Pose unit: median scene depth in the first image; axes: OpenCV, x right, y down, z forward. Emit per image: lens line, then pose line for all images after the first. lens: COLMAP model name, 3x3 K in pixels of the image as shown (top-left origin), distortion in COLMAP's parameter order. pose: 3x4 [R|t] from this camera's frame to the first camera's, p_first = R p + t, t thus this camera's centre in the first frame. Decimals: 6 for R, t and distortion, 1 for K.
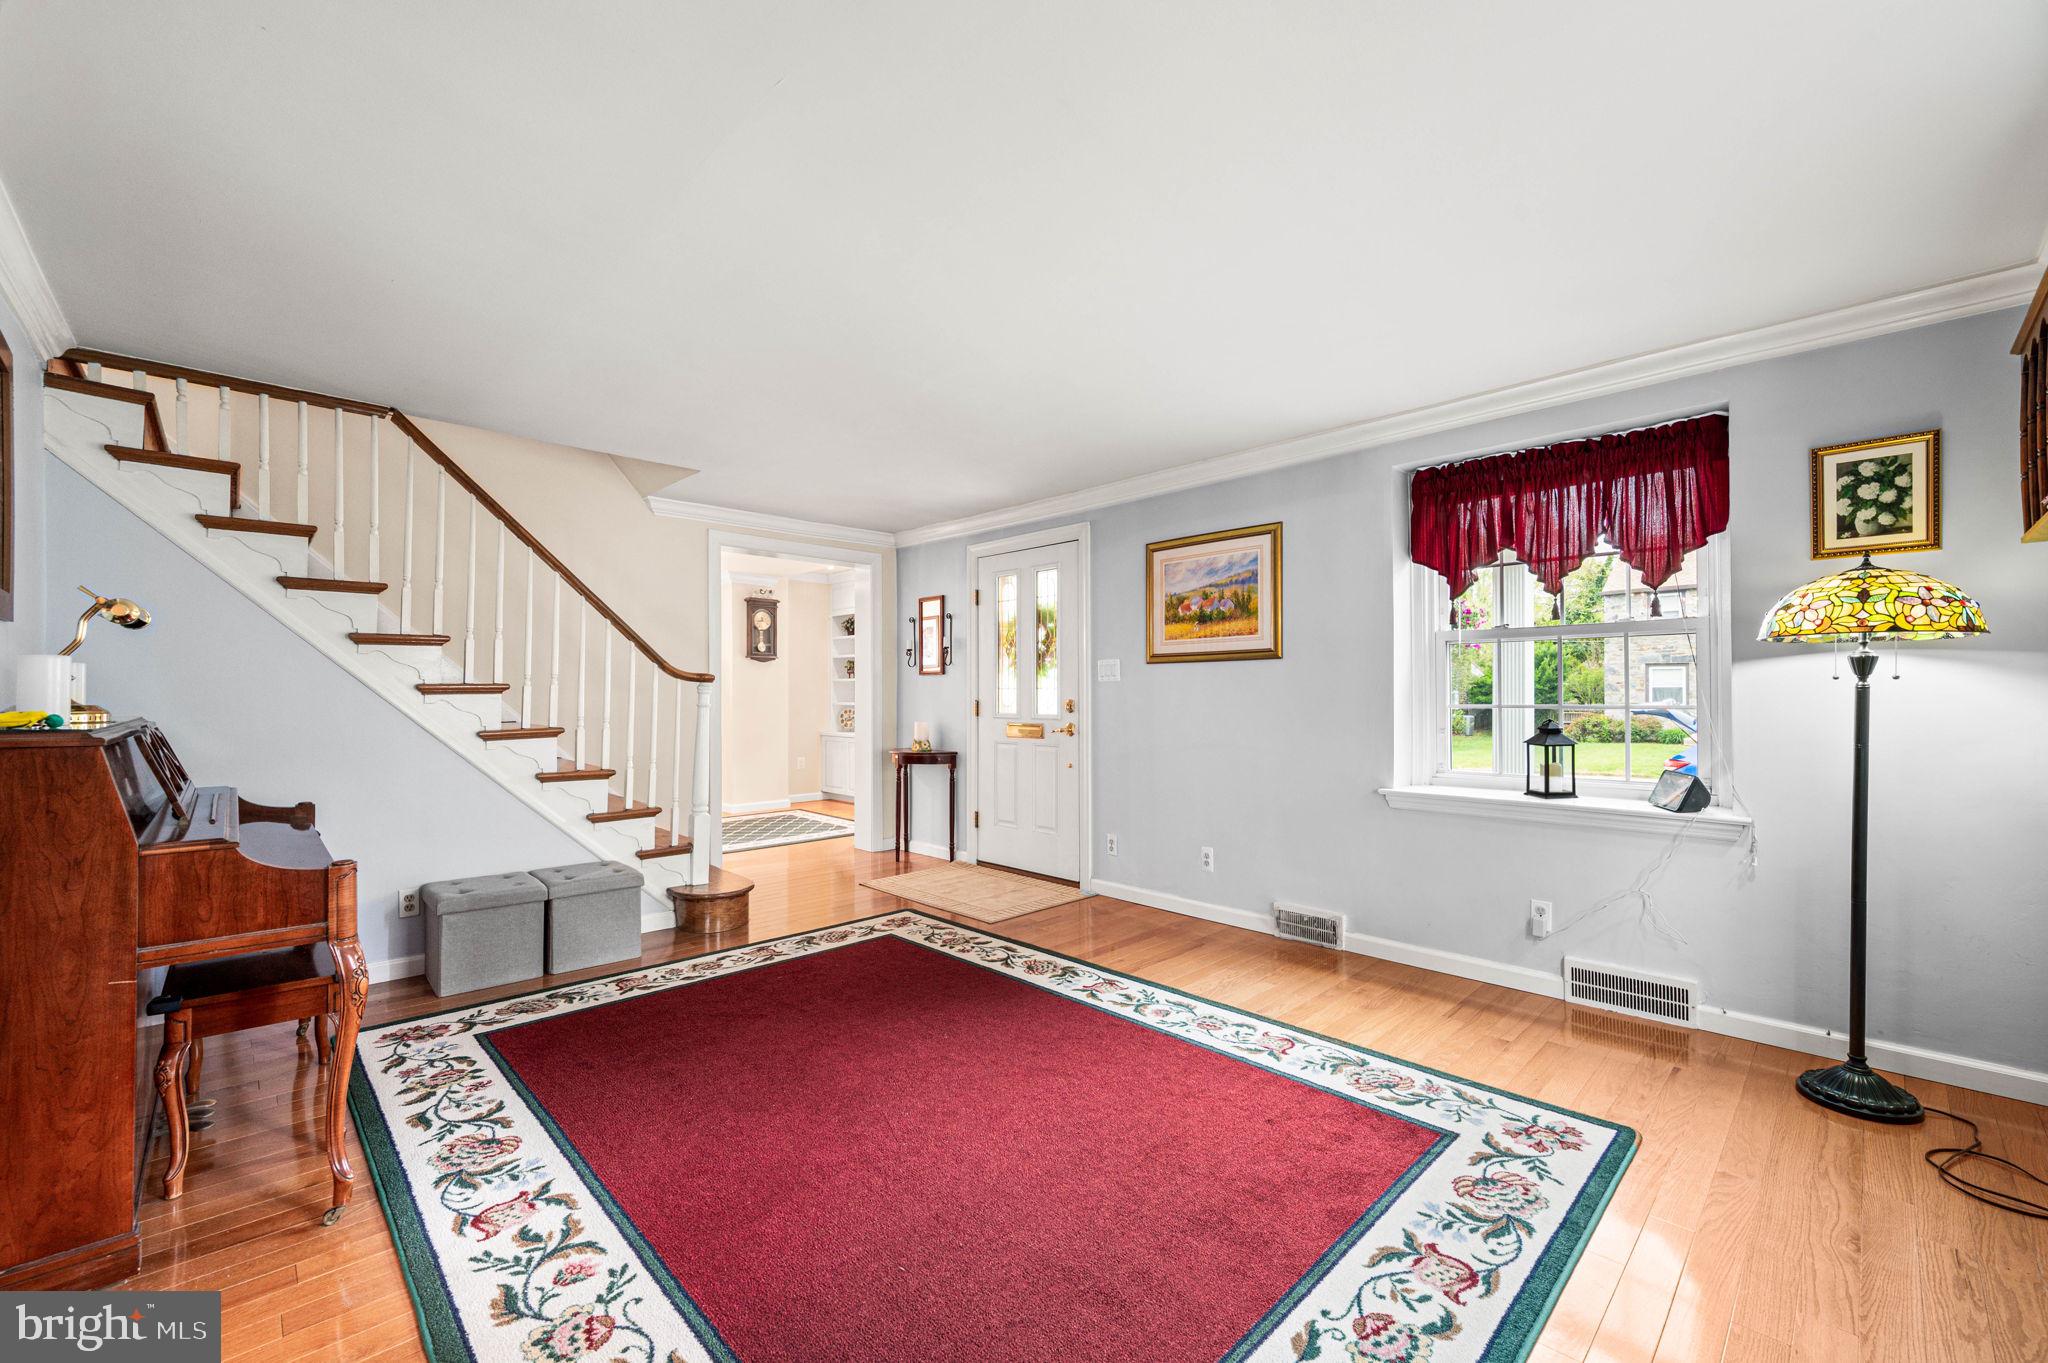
lens RADIAL K [[823.7, 0, 1037.7], [0, 823.7, 694.6], [0, 0, 1]] dist [0.001187, 0.000007]
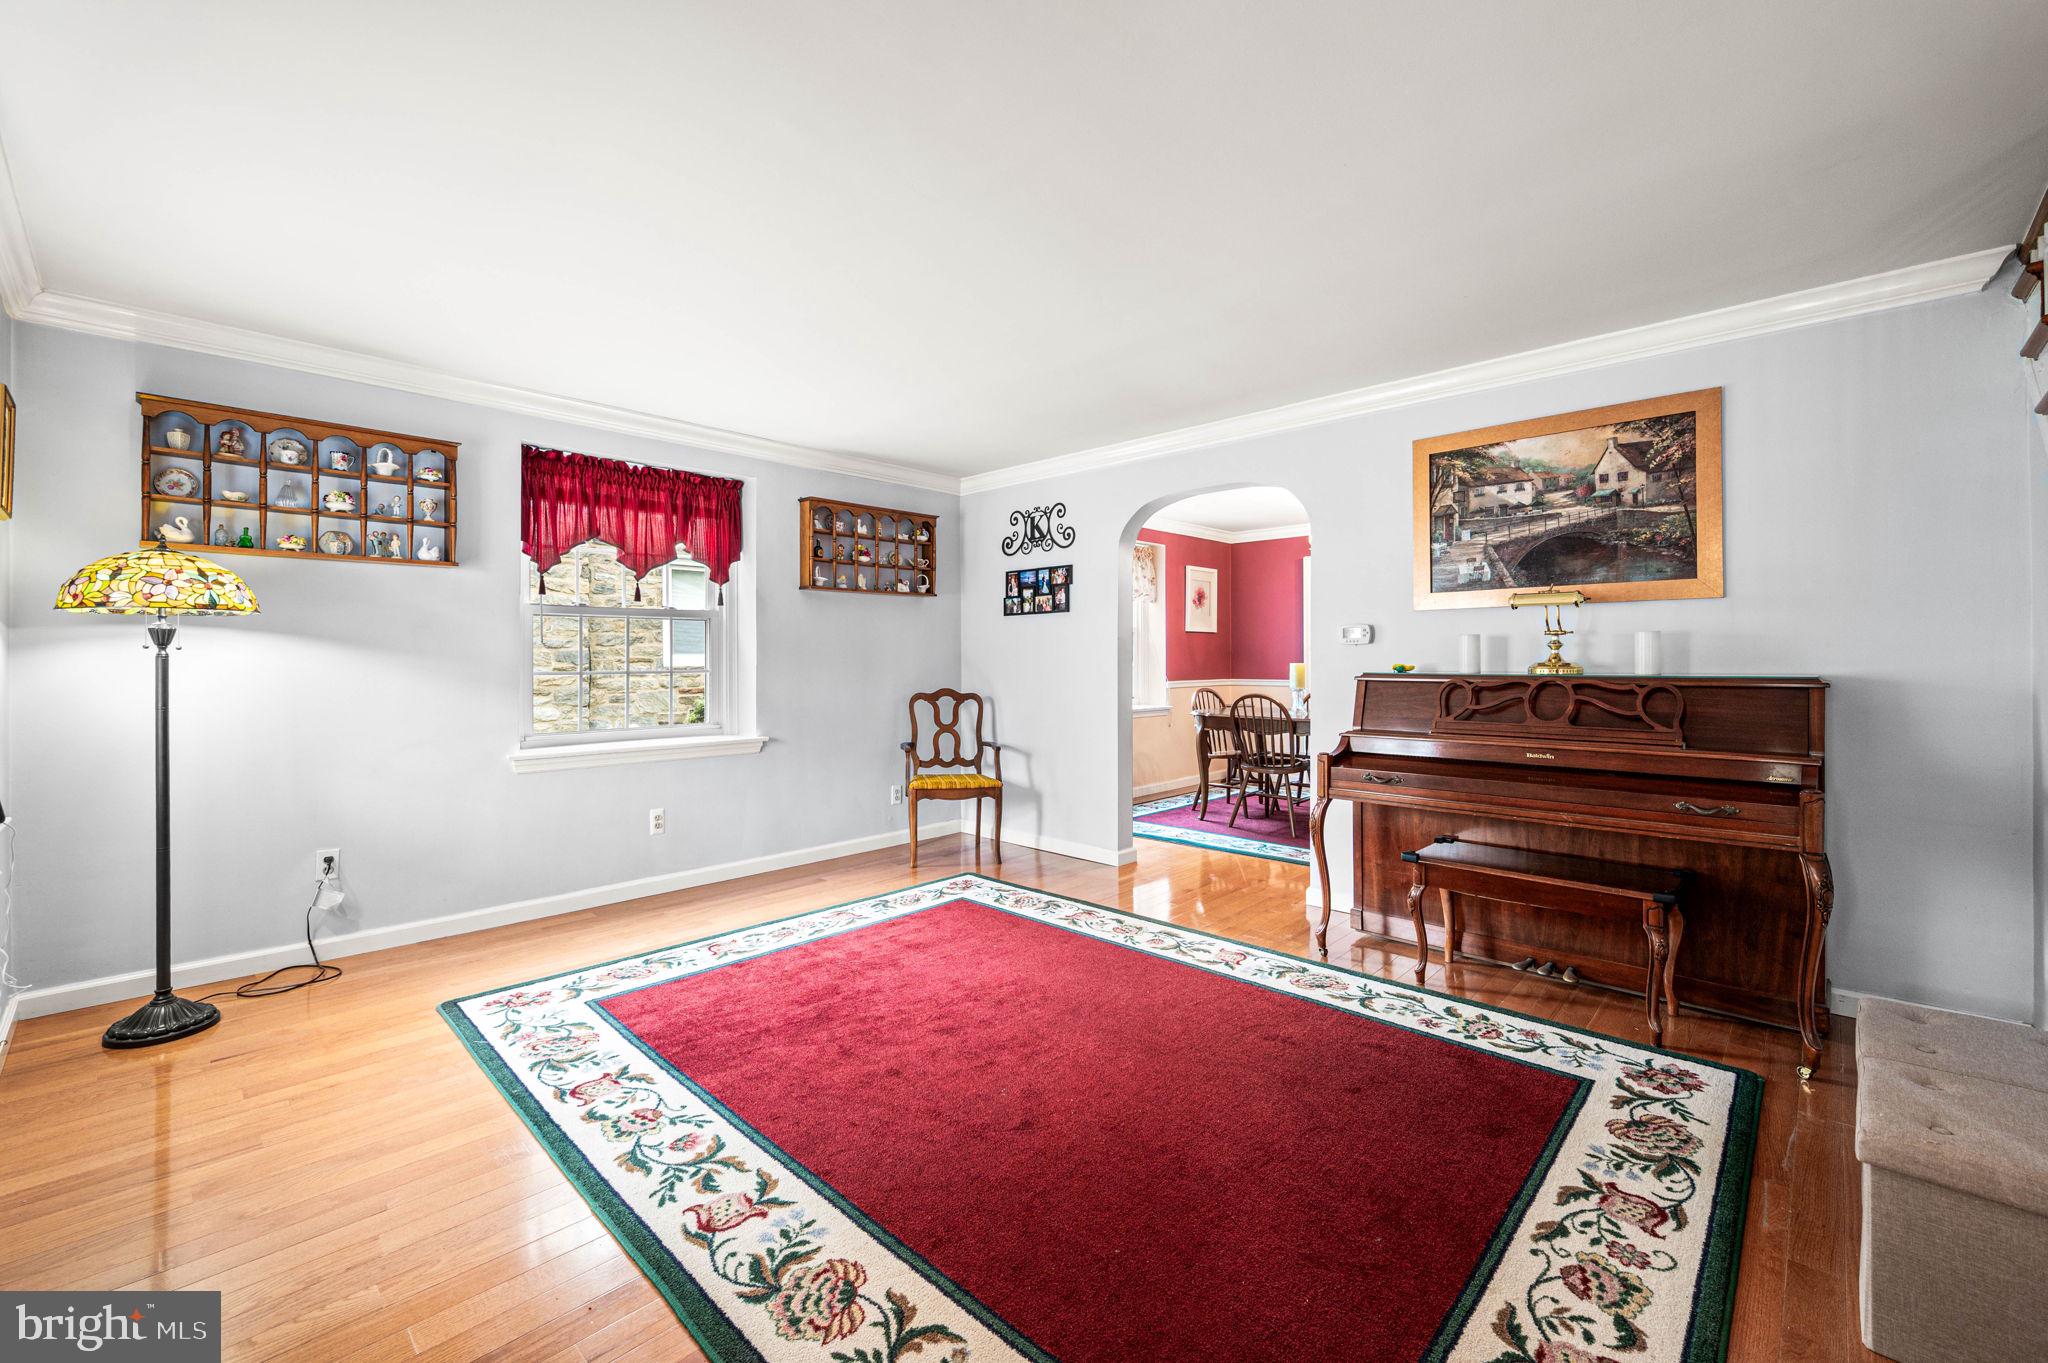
lens RADIAL K [[818.7, 0, 1036.1], [0, 818.7, 676.8], [0, 0, 1]] dist [-0.000981, 0.000025]
pose [[-0.999265, 0.006020, -0.037861, -0.124916], [0.005092, 0.999685, 0.024559, -0.001991], [0.037997, 0.024348, -0.998981, 1.920504]]
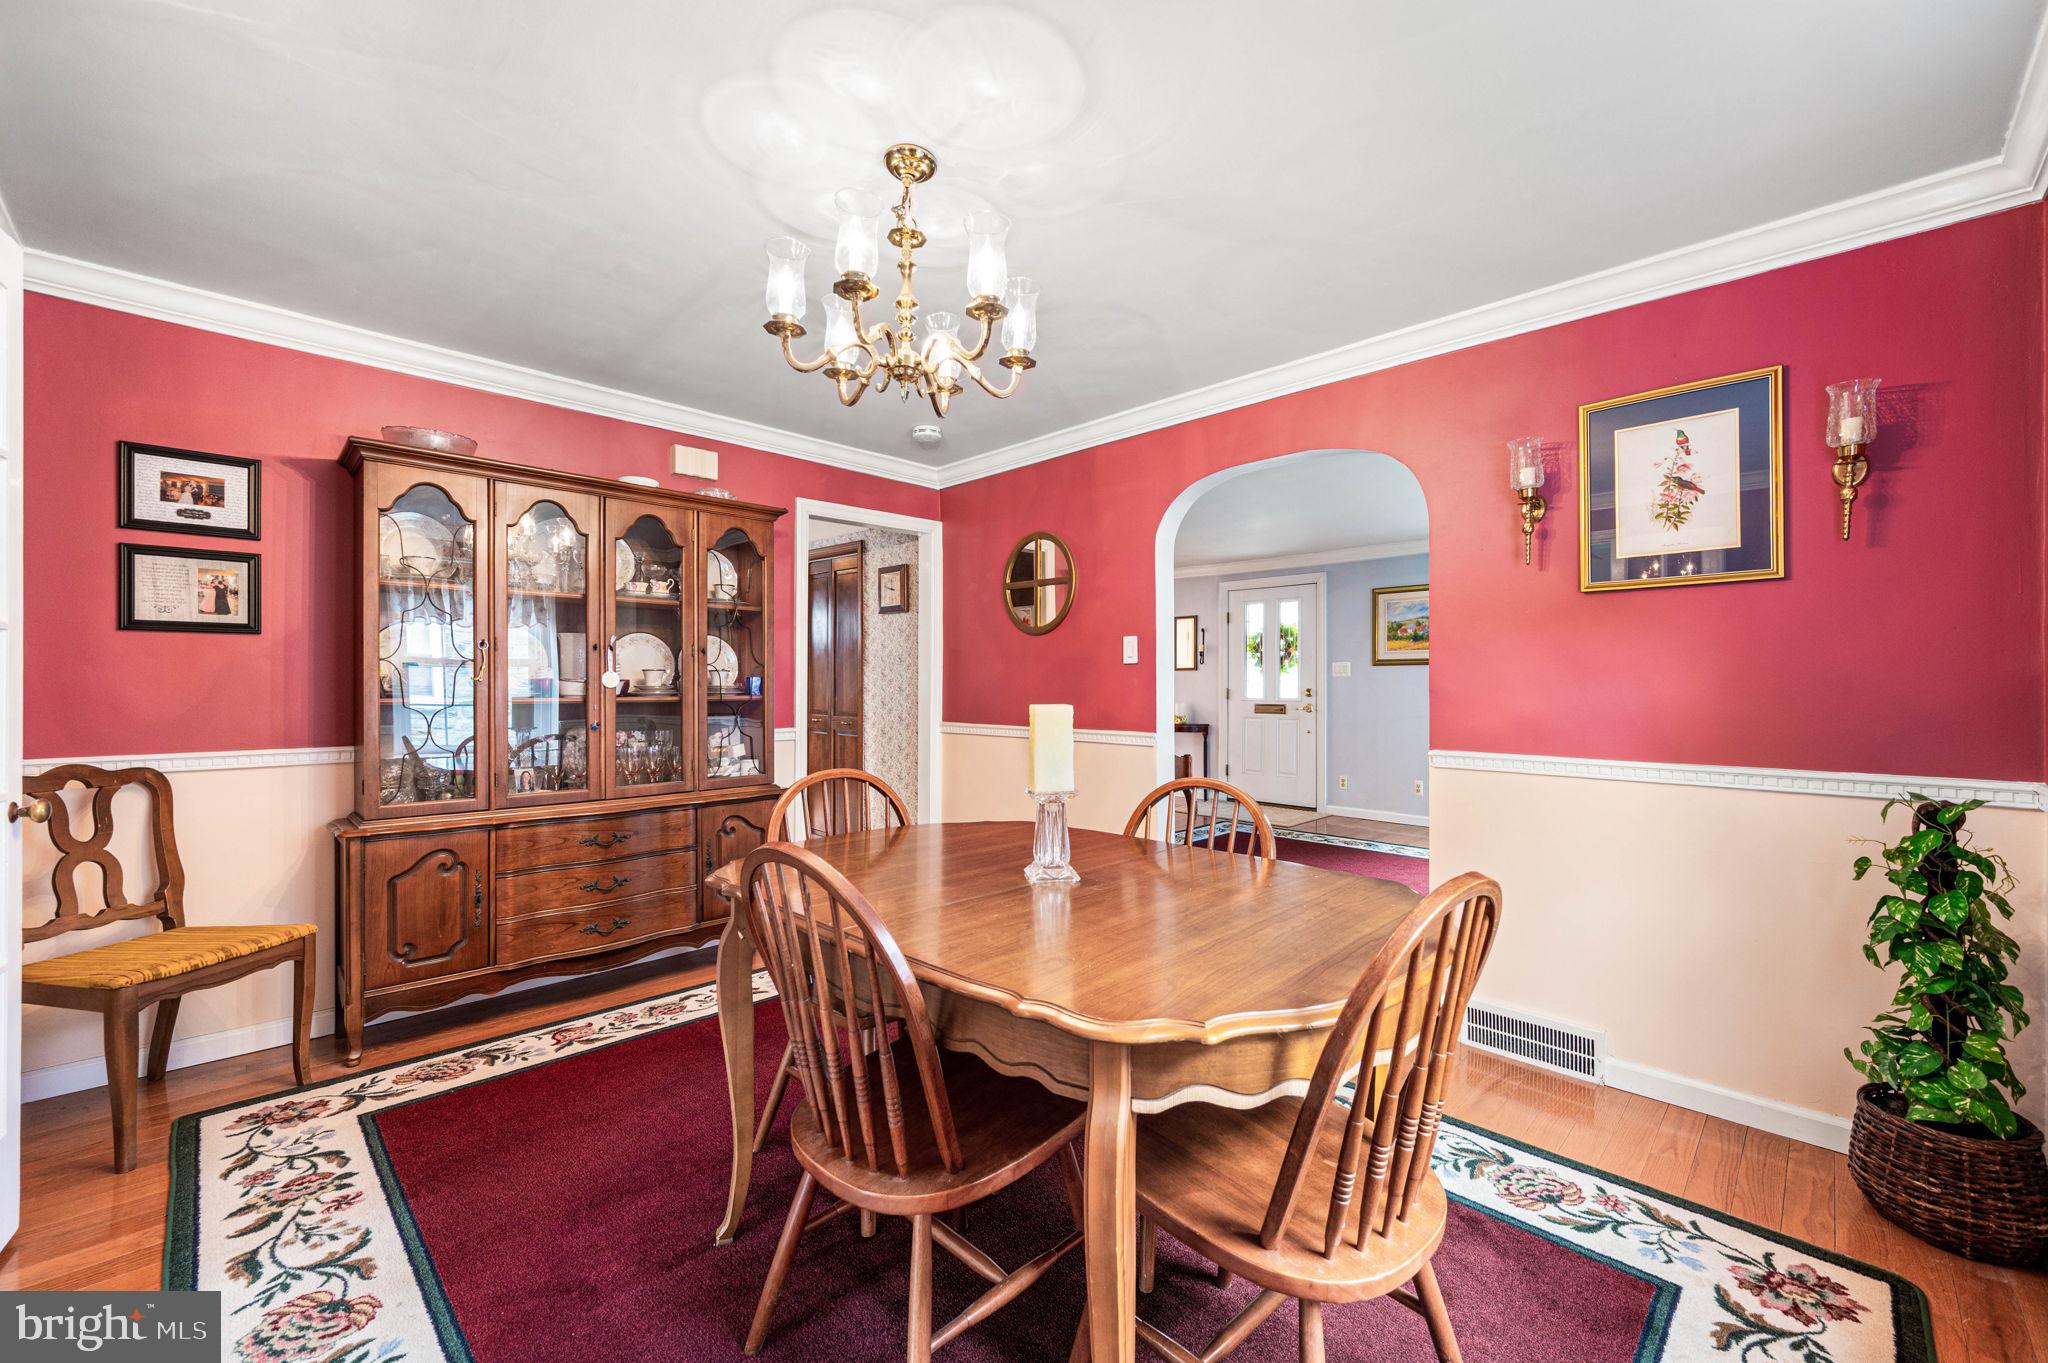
lens RADIAL K [[818.7, 0, 1036.1], [0, 818.7, 676.8], [0, 0, 1]] dist [-0.000981, 0.000025]
pose [[0.999926, 0.003542, 0.011638, -0.056634], [-0.003449, 0.999962, -0.007988, 0.001473], [-0.011666, 0.007947, 0.999900, 0.233763]]
